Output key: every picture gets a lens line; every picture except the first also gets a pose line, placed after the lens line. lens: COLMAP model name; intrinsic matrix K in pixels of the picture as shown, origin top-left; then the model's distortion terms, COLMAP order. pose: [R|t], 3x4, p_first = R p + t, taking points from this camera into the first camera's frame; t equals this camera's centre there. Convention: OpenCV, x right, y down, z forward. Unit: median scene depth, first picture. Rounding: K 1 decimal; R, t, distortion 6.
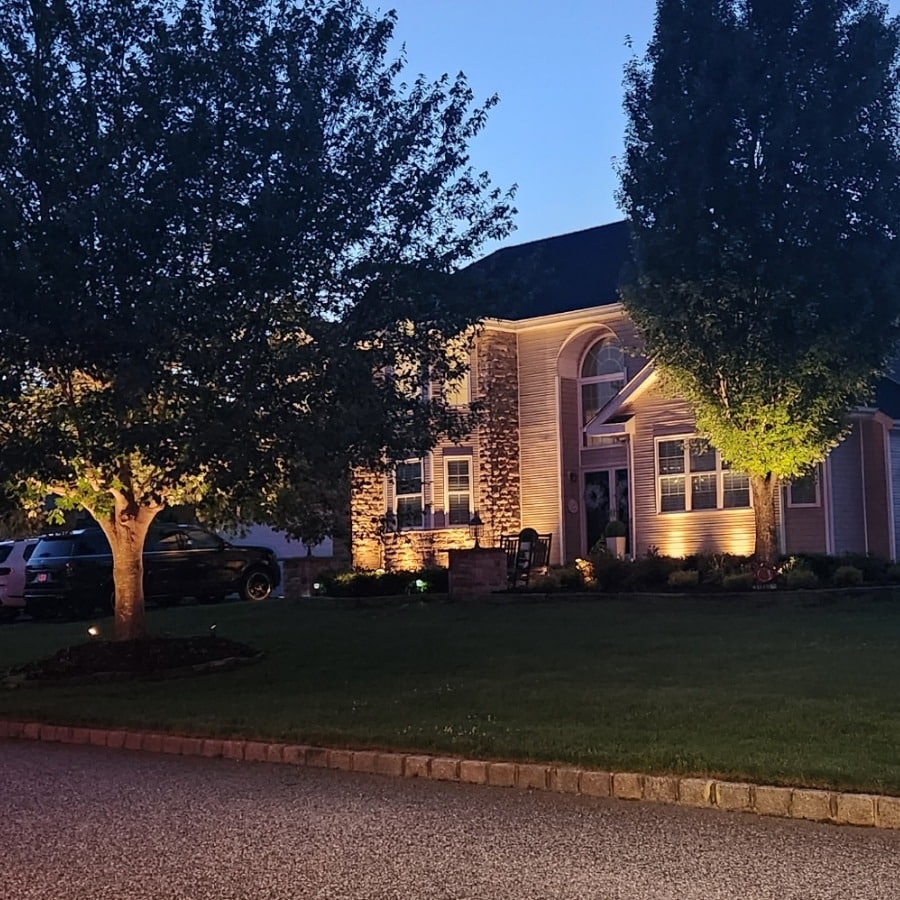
lens RADIAL K [[1573.9, 0, 450.0], [0, 1573.9, 450.0], [0, 0, 1]] dist [-0.005027, 0.005066]
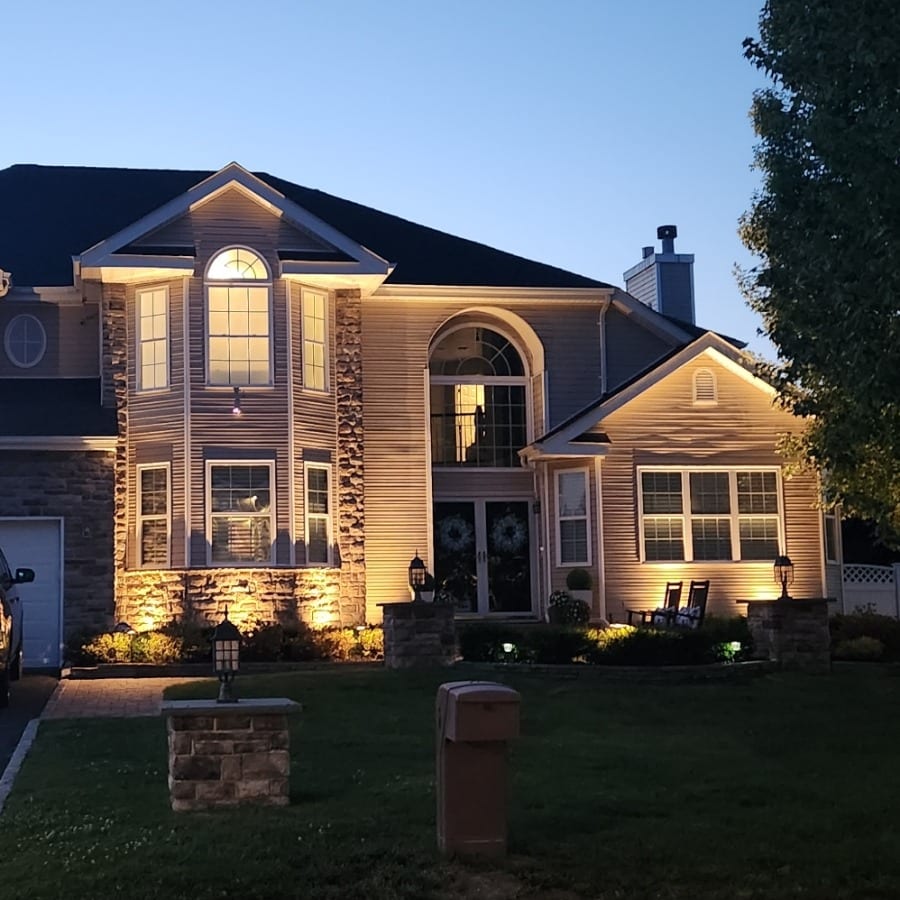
lens RADIAL K [[1573.9, 0, 450.0], [0, 1573.9, 450.0], [0, 0, 1]] dist [-0.005027, 0.005066]
pose [[0.611790, 0.107901, 0.783627, -0.506778], [-0.071515, 0.994141, -0.081055, 0.050726], [-0.787781, -0.006453, 0.615922, 0.537975]]
